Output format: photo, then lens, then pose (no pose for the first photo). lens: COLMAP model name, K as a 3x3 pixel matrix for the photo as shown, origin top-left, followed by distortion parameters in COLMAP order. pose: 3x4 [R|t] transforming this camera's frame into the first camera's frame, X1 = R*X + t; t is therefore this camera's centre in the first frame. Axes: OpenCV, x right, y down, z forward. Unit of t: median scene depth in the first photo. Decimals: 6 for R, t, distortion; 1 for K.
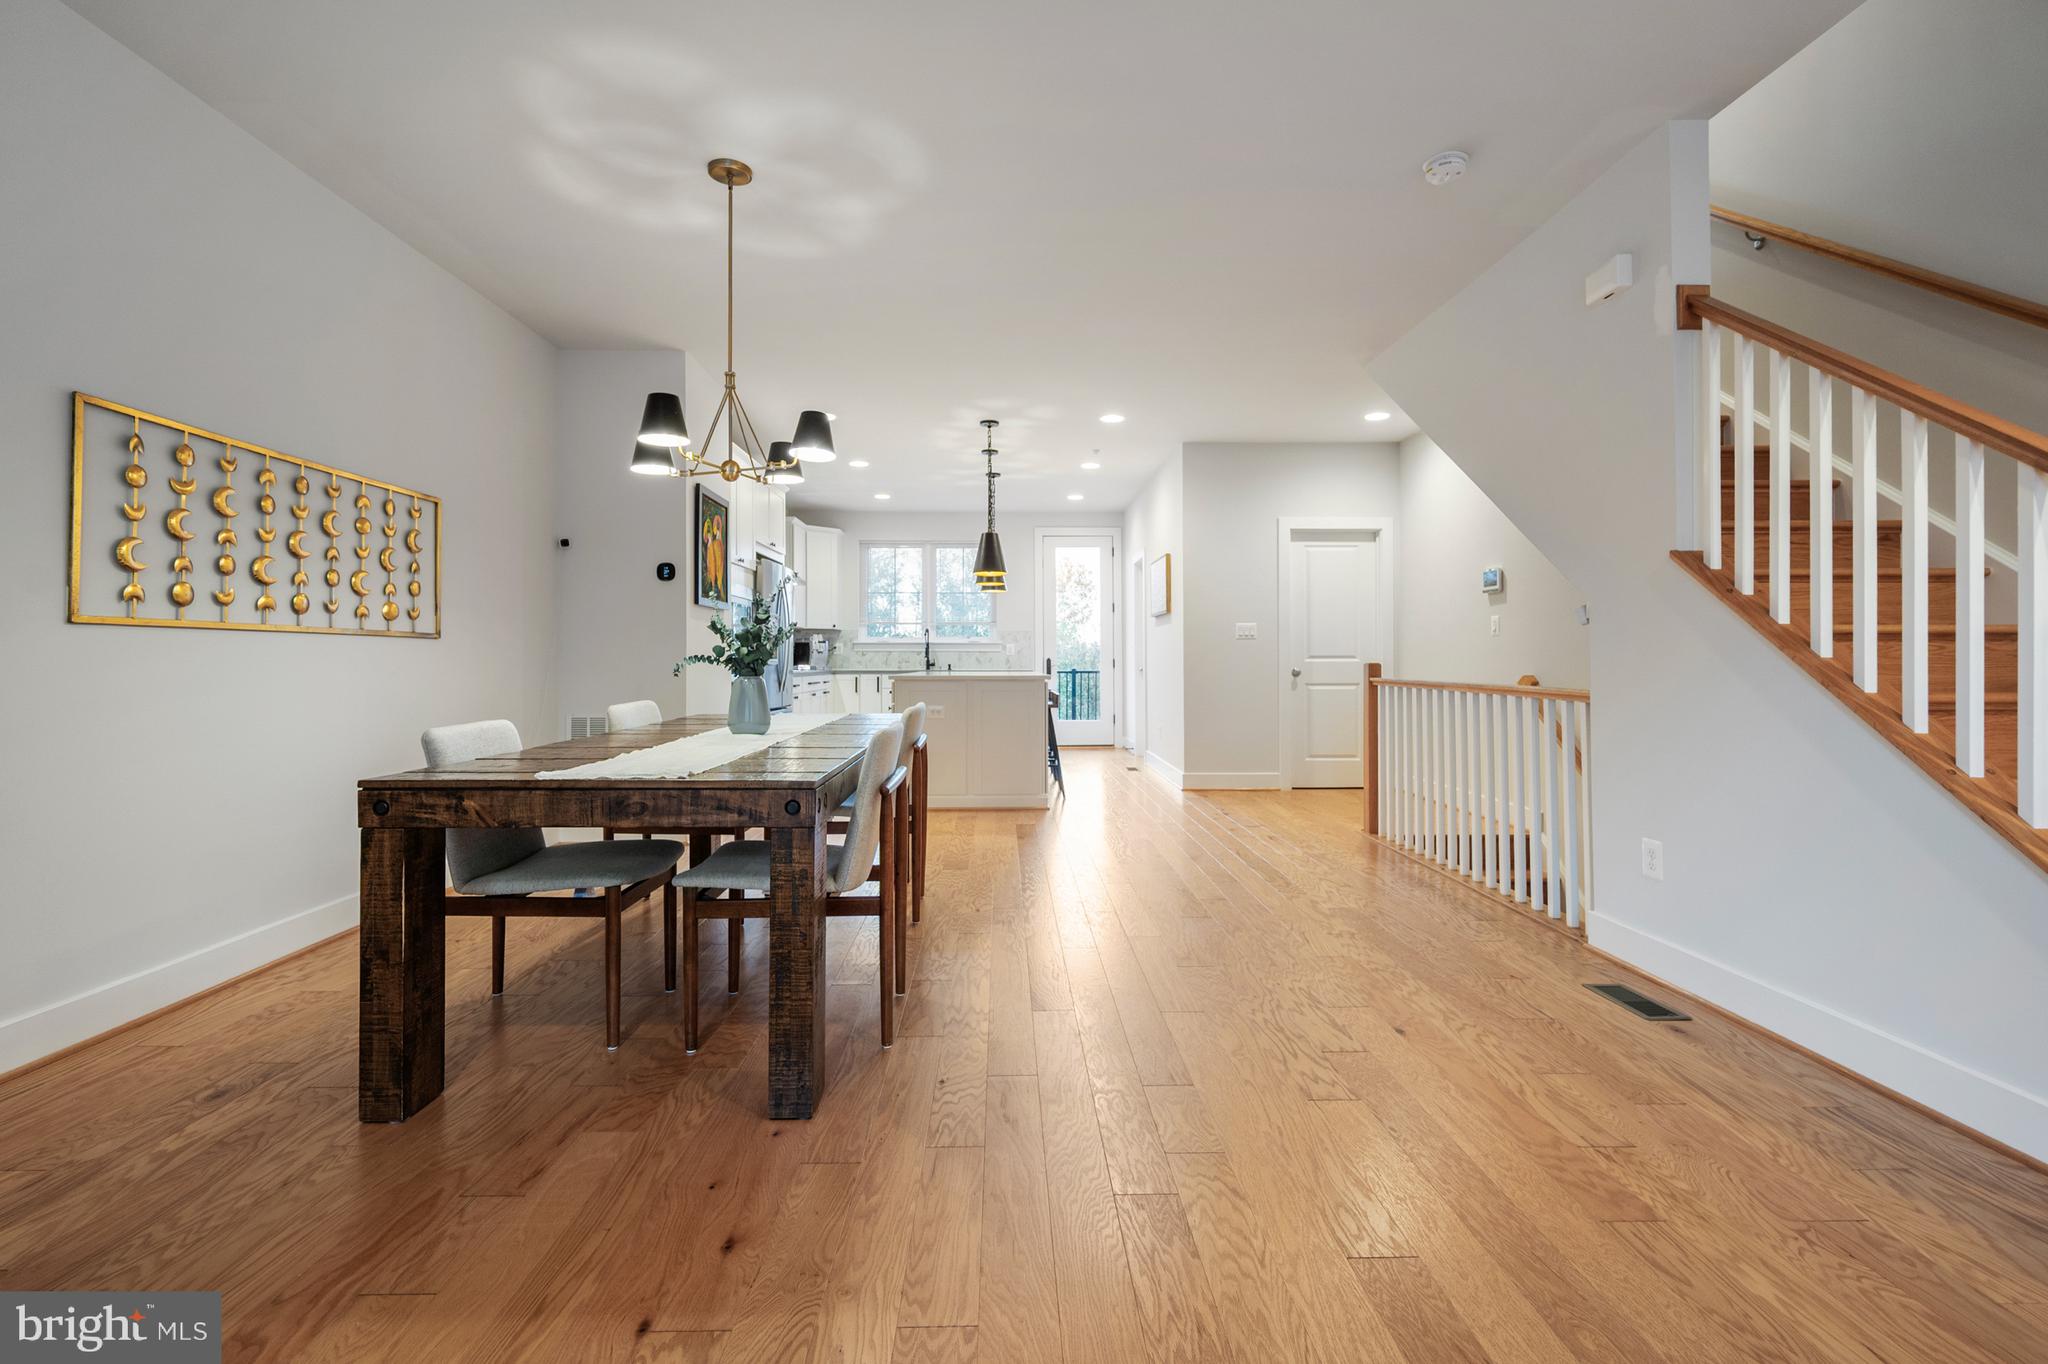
lens RADIAL K [[904.0, 0, 1021.8], [0, 904.0, 653.5], [0, 0, 1]] dist [0.001443, 0.000301]
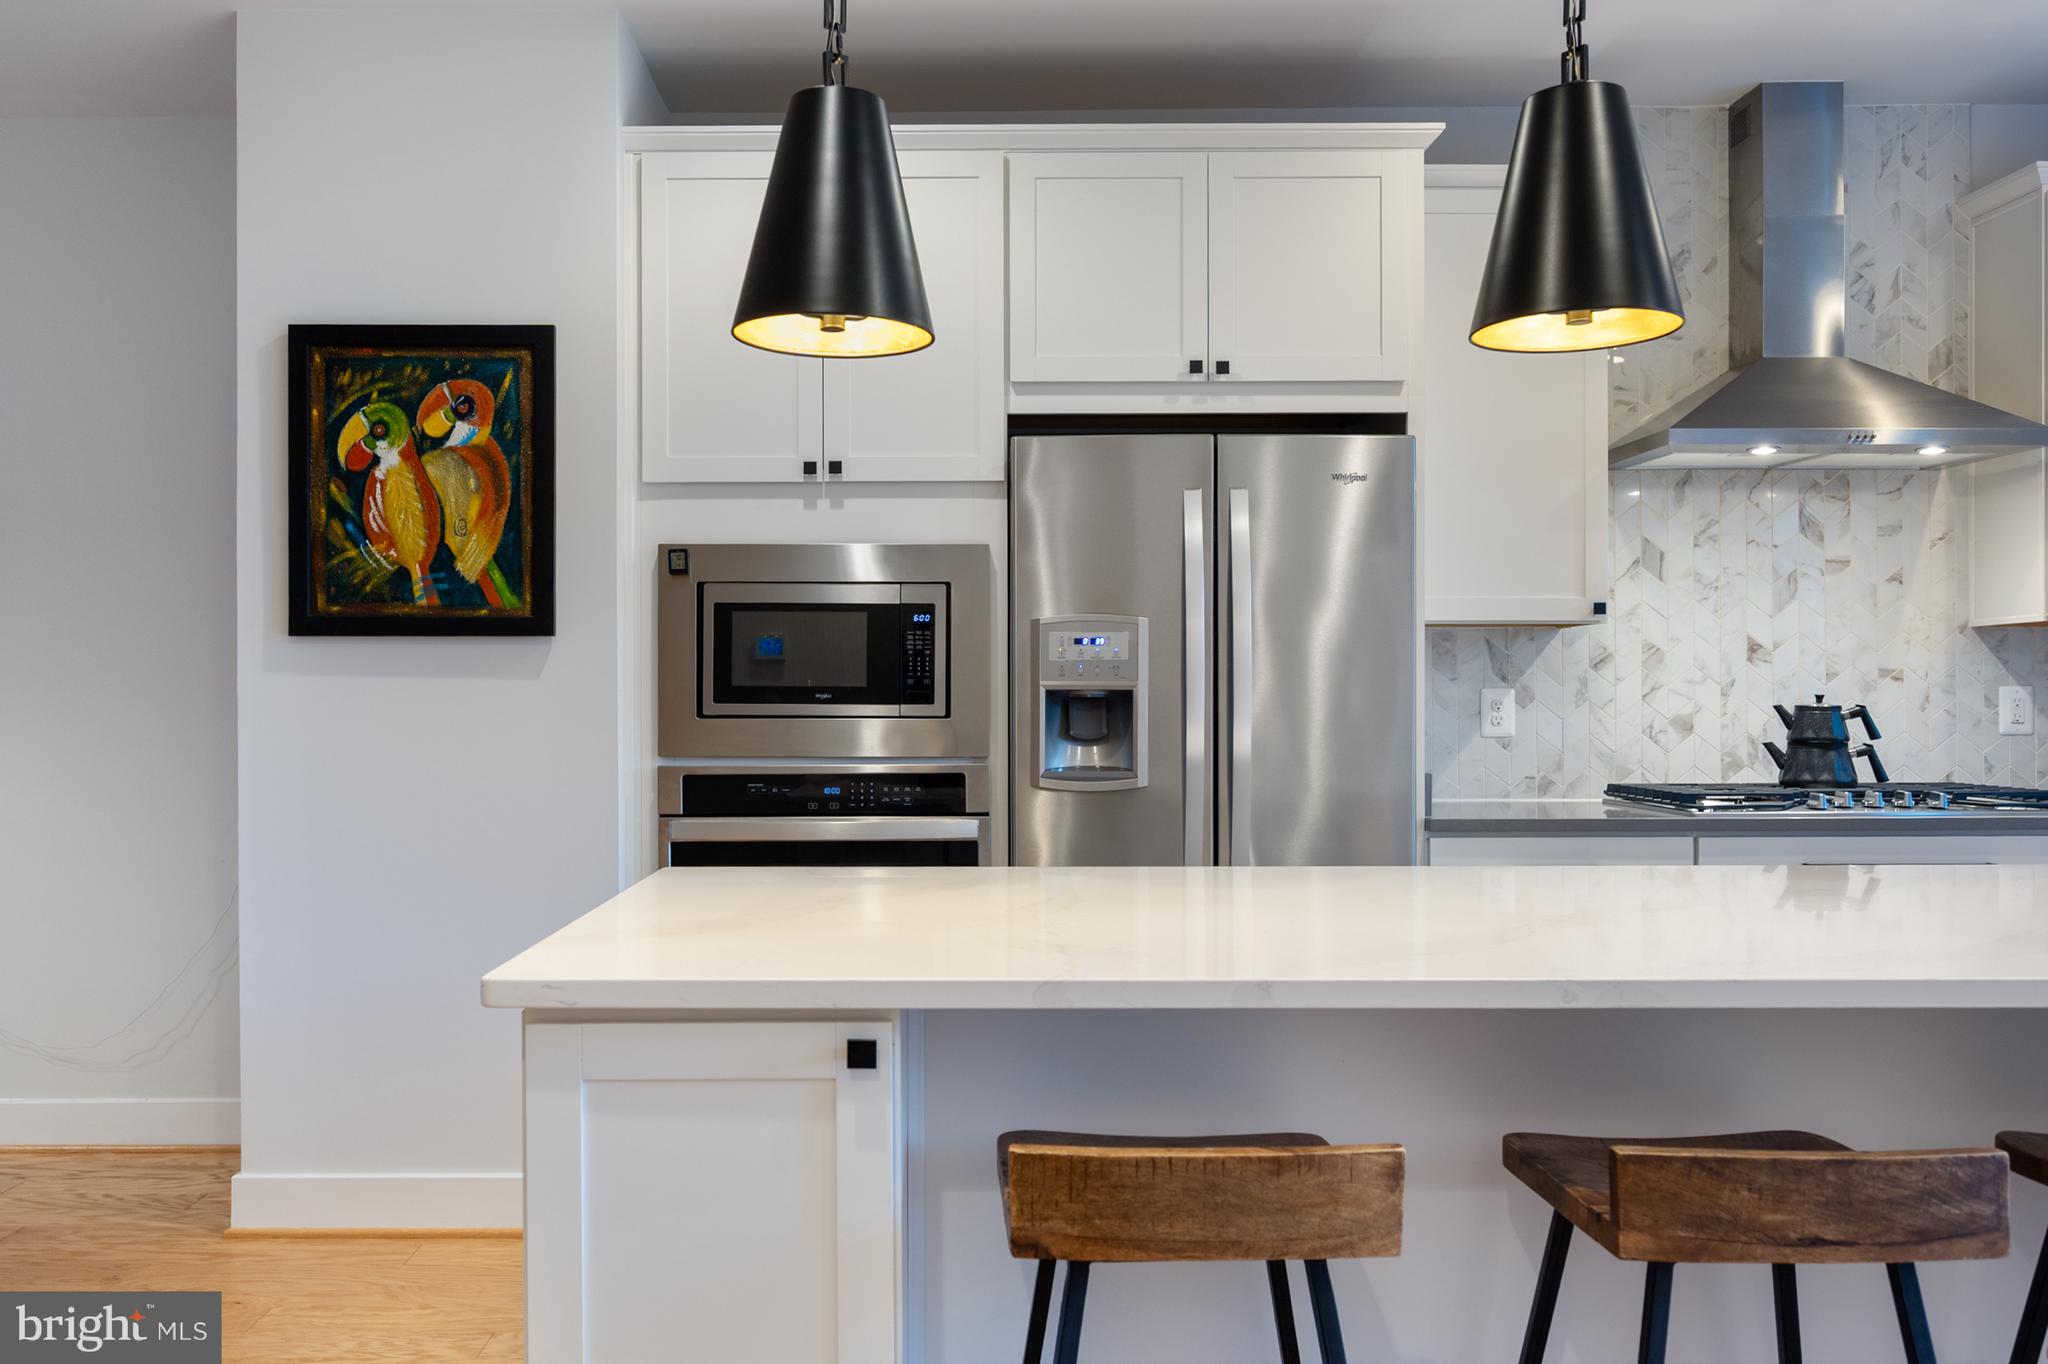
lens RADIAL K [[1676.6, 0, 936.6], [0, 1676.6, 708.7], [0, 0, 1]] dist [-0.001935, 0.001787]
pose [[-0.027924, 0.006292, -0.999590, 0.472340], [0.012034, 0.999910, 0.005958, -0.031667], [0.999538, -0.011863, -0.027997, 1.714291]]
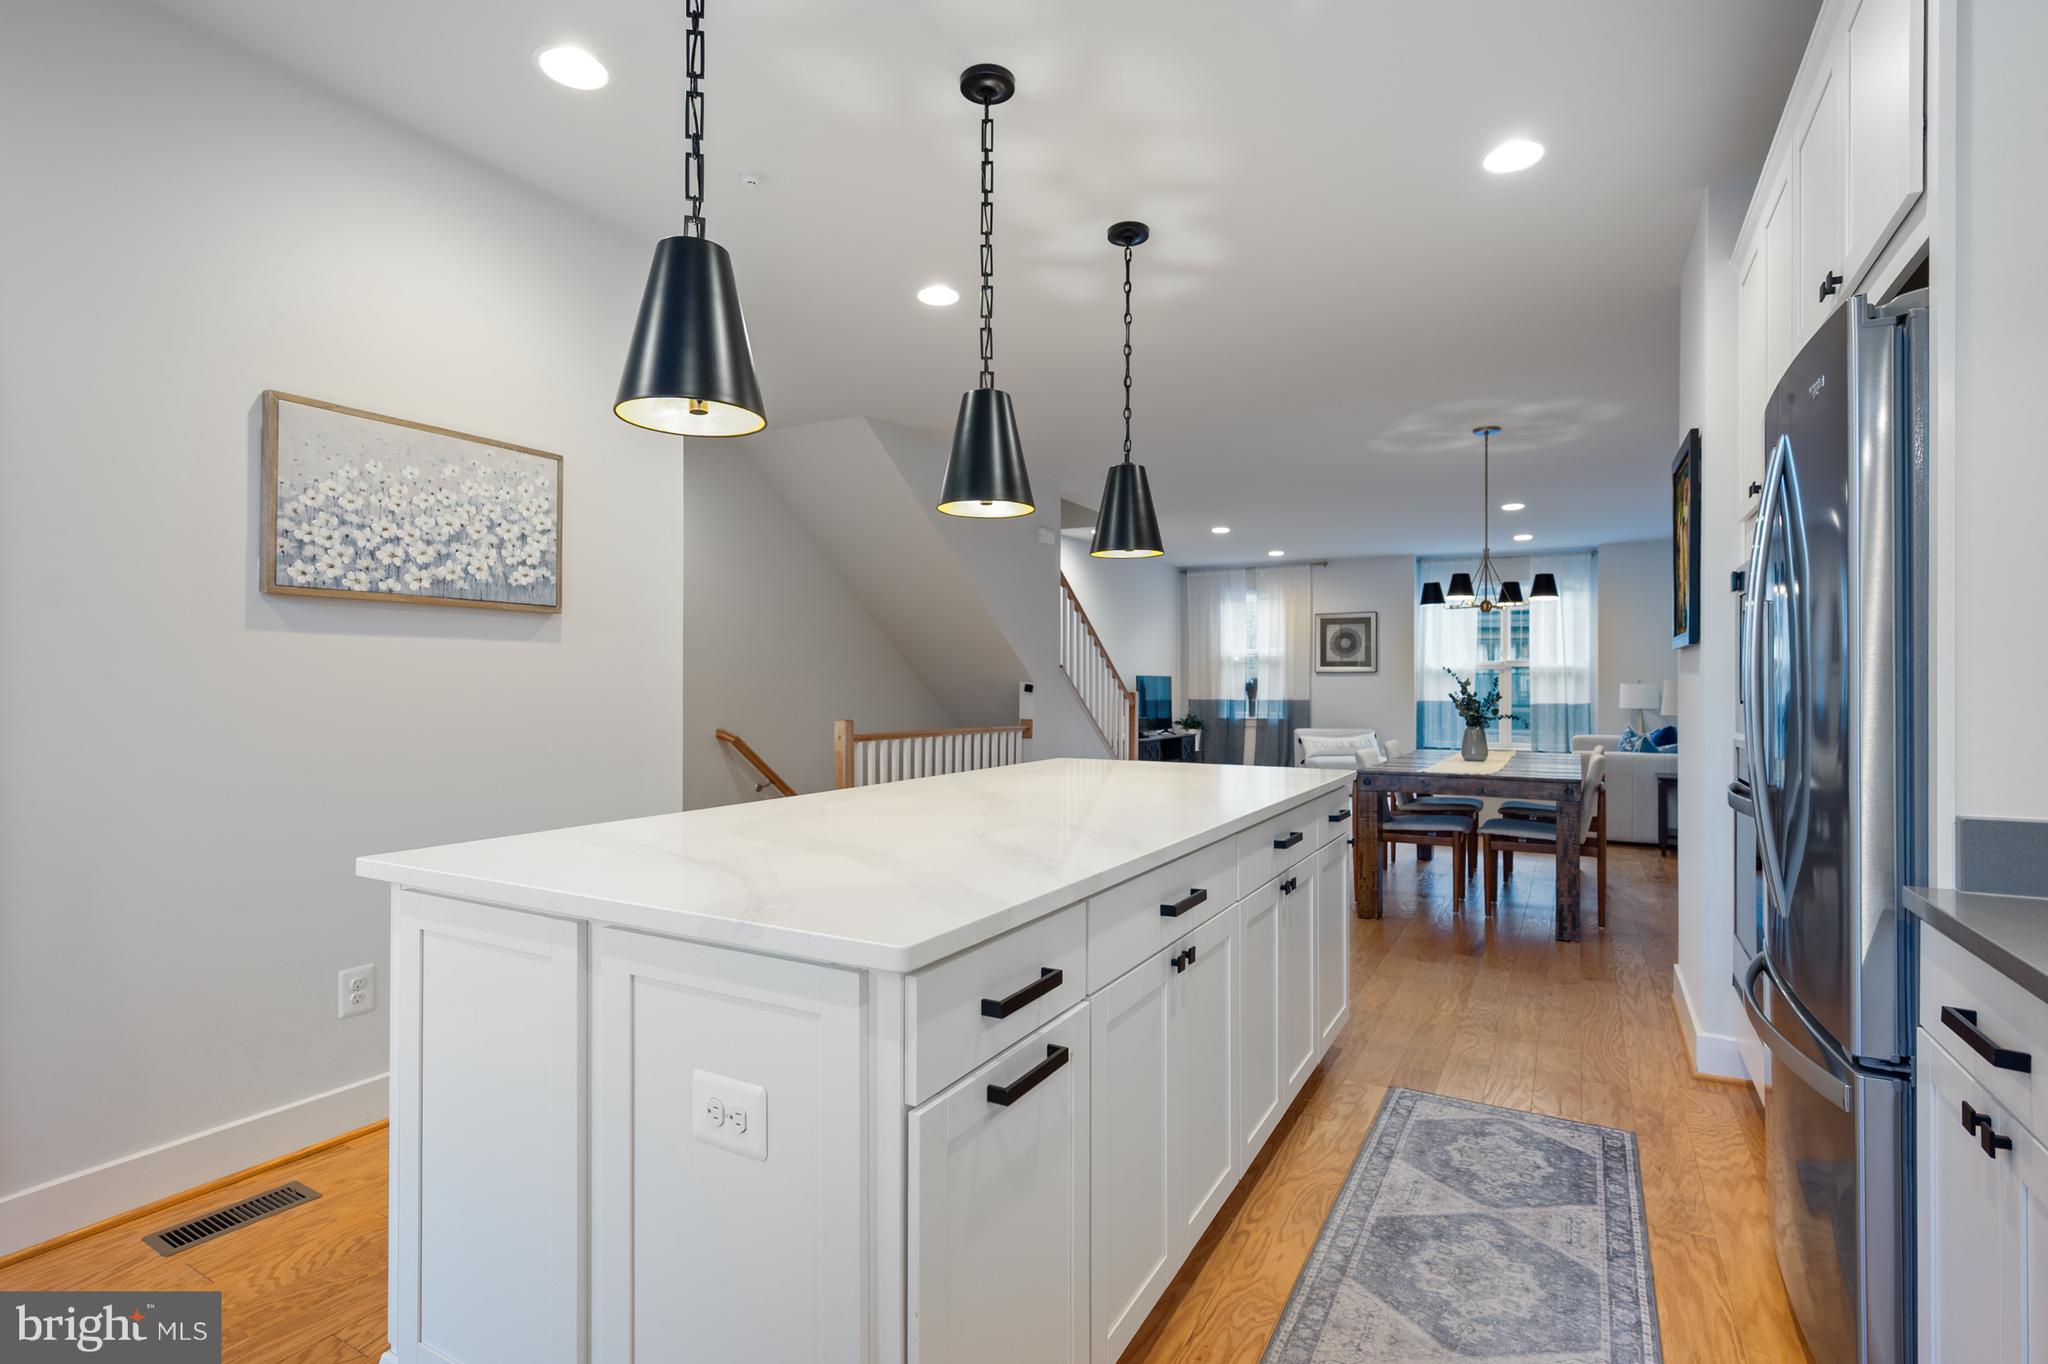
lens RADIAL K [[979.9, 0, 1024.0], [0, 979.9, 682.0], [0, 0, 1]] dist [0.001376, 0.000077]
pose [[-0.859374, -0.000803, 0.511347, -0.419941], [-0.007150, 0.999920, -0.010446, -0.026791], [-0.511297, -0.012633, -0.859311, 2.439832]]
